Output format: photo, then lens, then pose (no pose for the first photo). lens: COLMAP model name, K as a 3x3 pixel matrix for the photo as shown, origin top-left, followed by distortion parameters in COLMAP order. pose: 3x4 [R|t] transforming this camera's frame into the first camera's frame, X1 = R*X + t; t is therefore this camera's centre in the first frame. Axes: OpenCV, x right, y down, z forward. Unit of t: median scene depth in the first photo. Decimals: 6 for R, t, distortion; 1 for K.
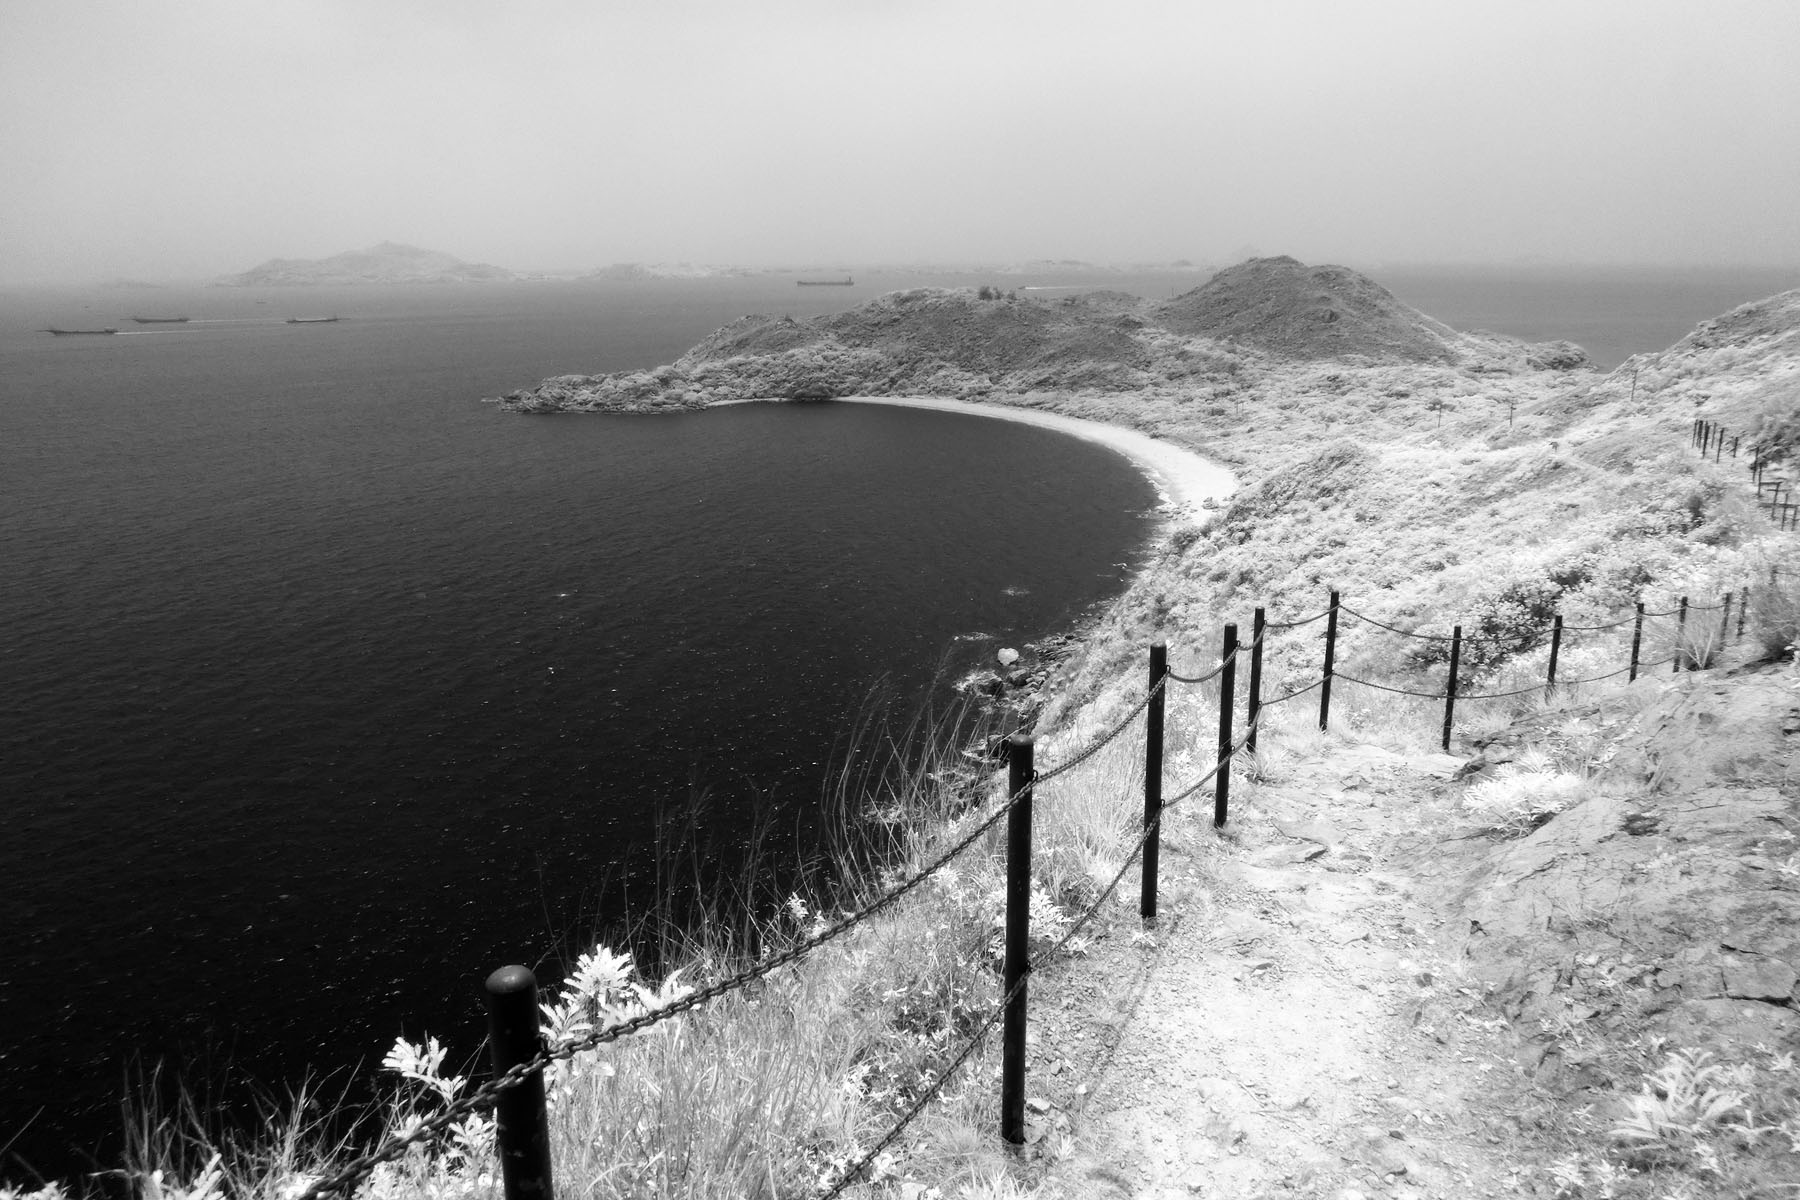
lens RADIAL K [[1250.8, 0, 893.5], [0, 1250.8, 607.0], [0, 0, 1]] dist [-0.070919, 0.046024]
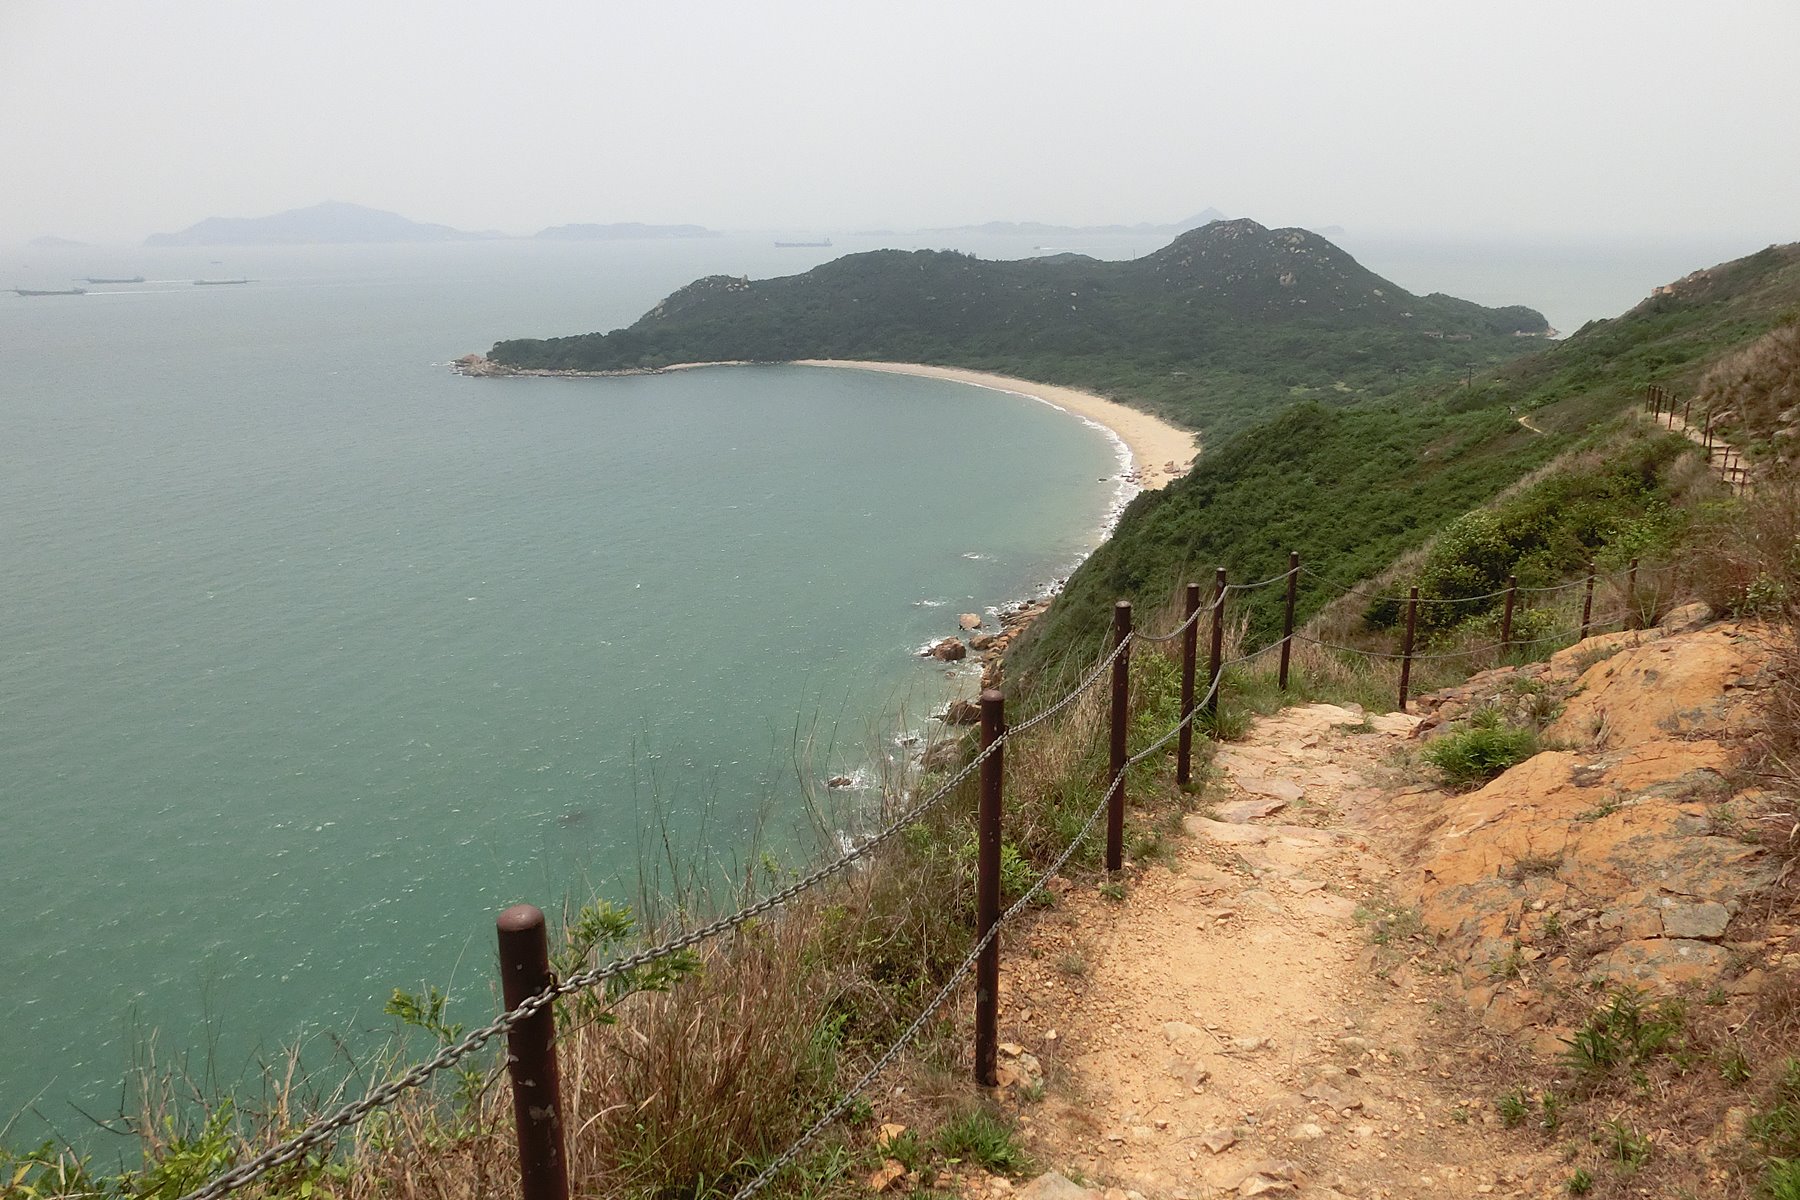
lens RADIAL K [[1259.0, 0, 900.0], [0, 1259.0, 600.0], [0, 0, 1]] dist [-0.070528, 0.056807]
pose [[0.999336, -0.005137, 0.036083, -0.007530], [0.004339, 0.999745, 0.022140, 0.002477], [-0.036188, -0.021969, 0.999104, -0.021332]]
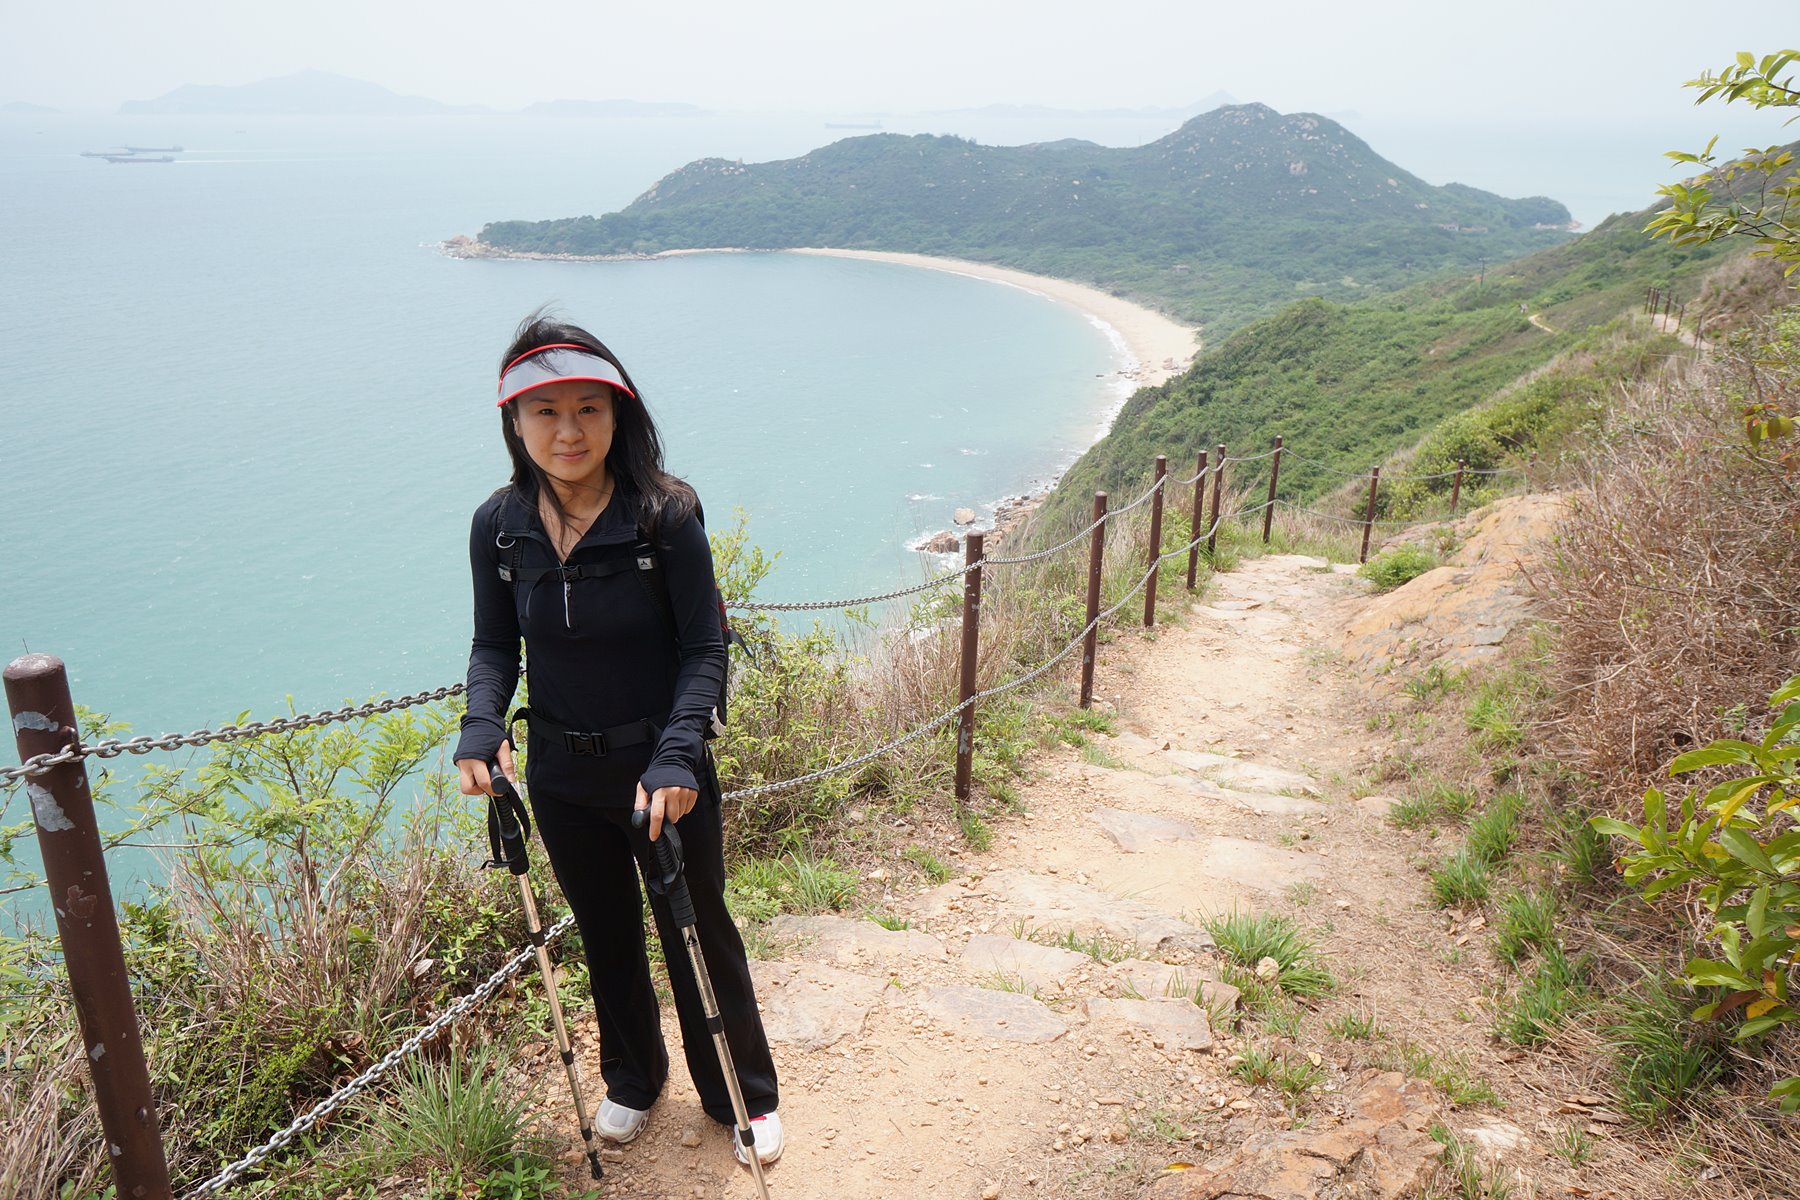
lens RADIAL K [[1257.2, 0, 884.7], [0, 1257.2, 595.8], [0, 0, 1]] dist [0.002331, 0.000518]
pose [[0.999513, 0.006454, 0.030514, -0.180337], [-0.009541, 0.994727, 0.102114, 0.041304], [-0.029694, -0.102355, 0.994305, -0.589606]]
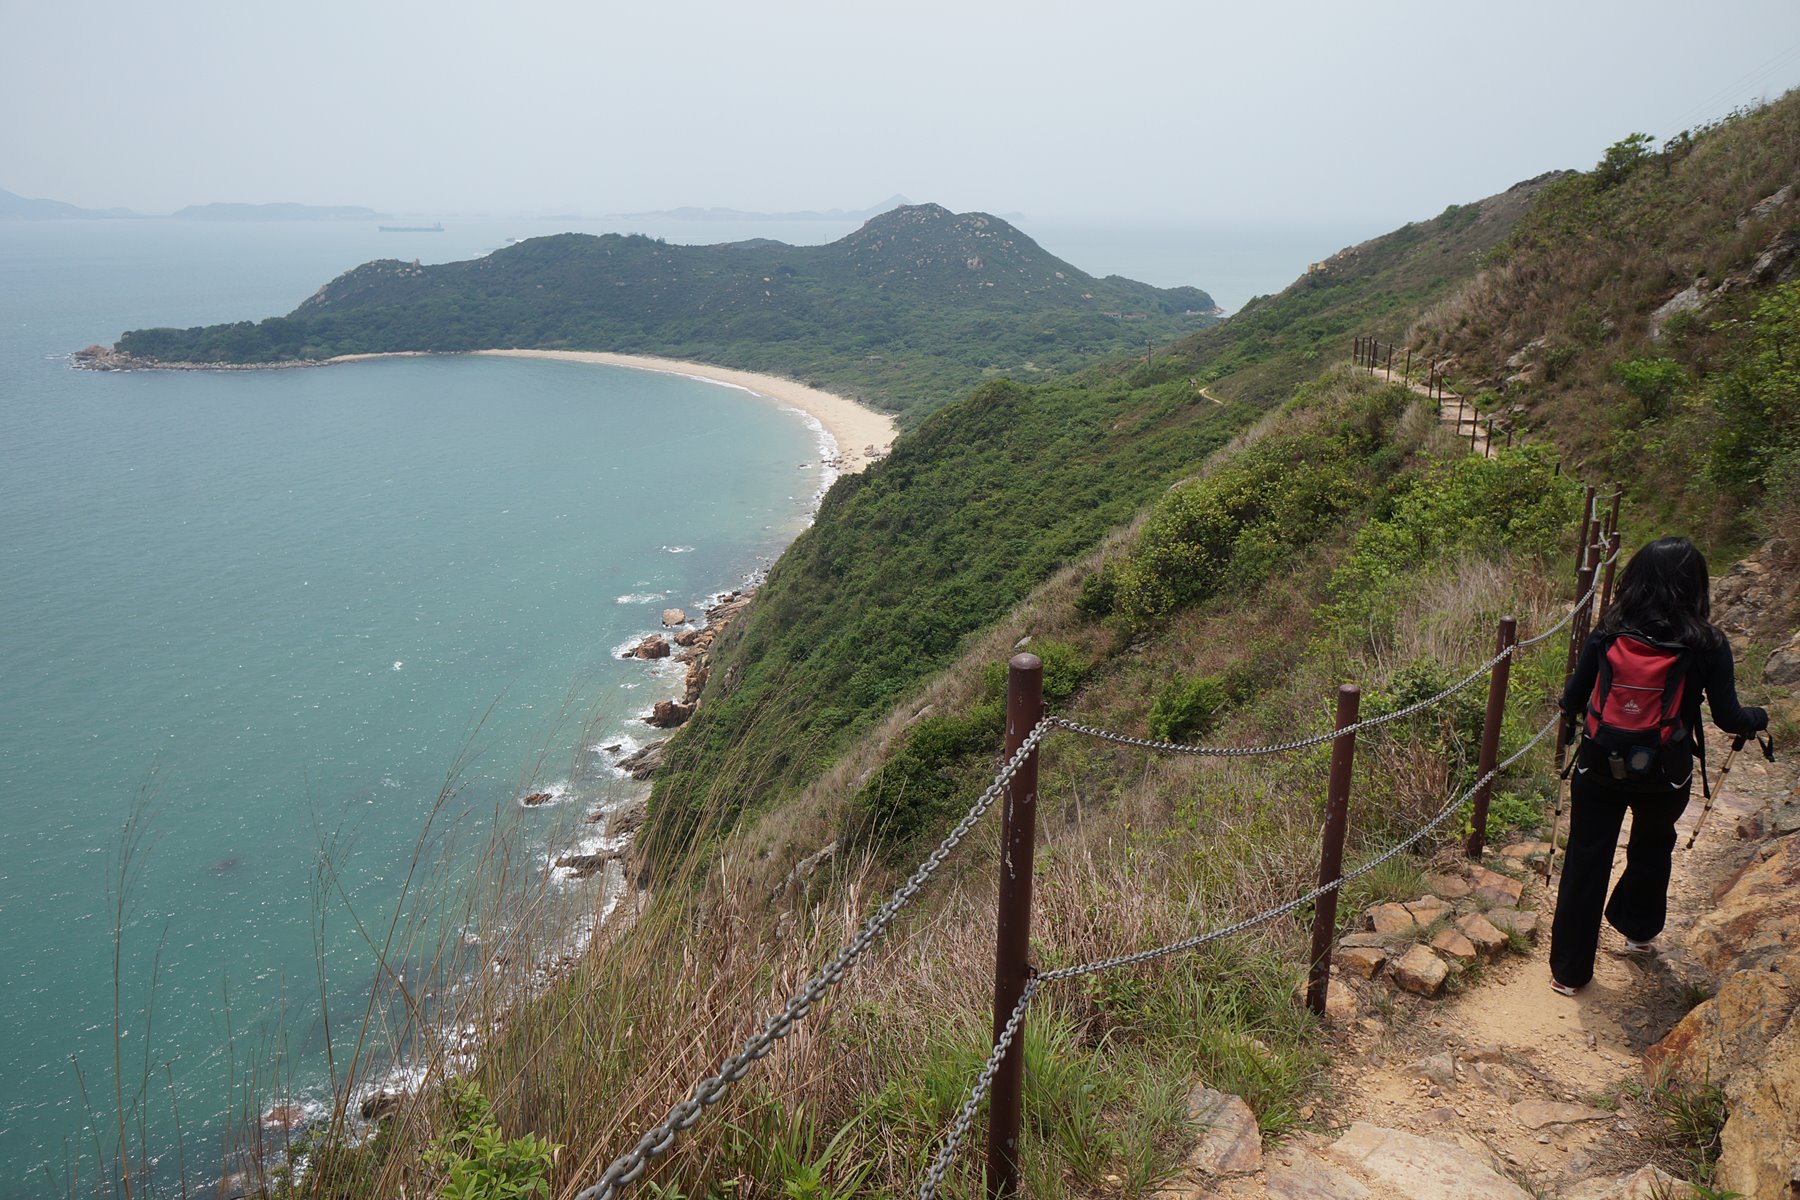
lens RADIAL K [[1257.2, 0, 884.7], [0, 1257.2, 595.8], [0, 0, 1]] dist [0.002331, 0.000518]
pose [[0.966491, -0.060743, 0.249410, 0.494045], [0.053901, 0.997961, 0.034180, -0.061972], [-0.250978, -0.019591, 0.967794, 1.408325]]
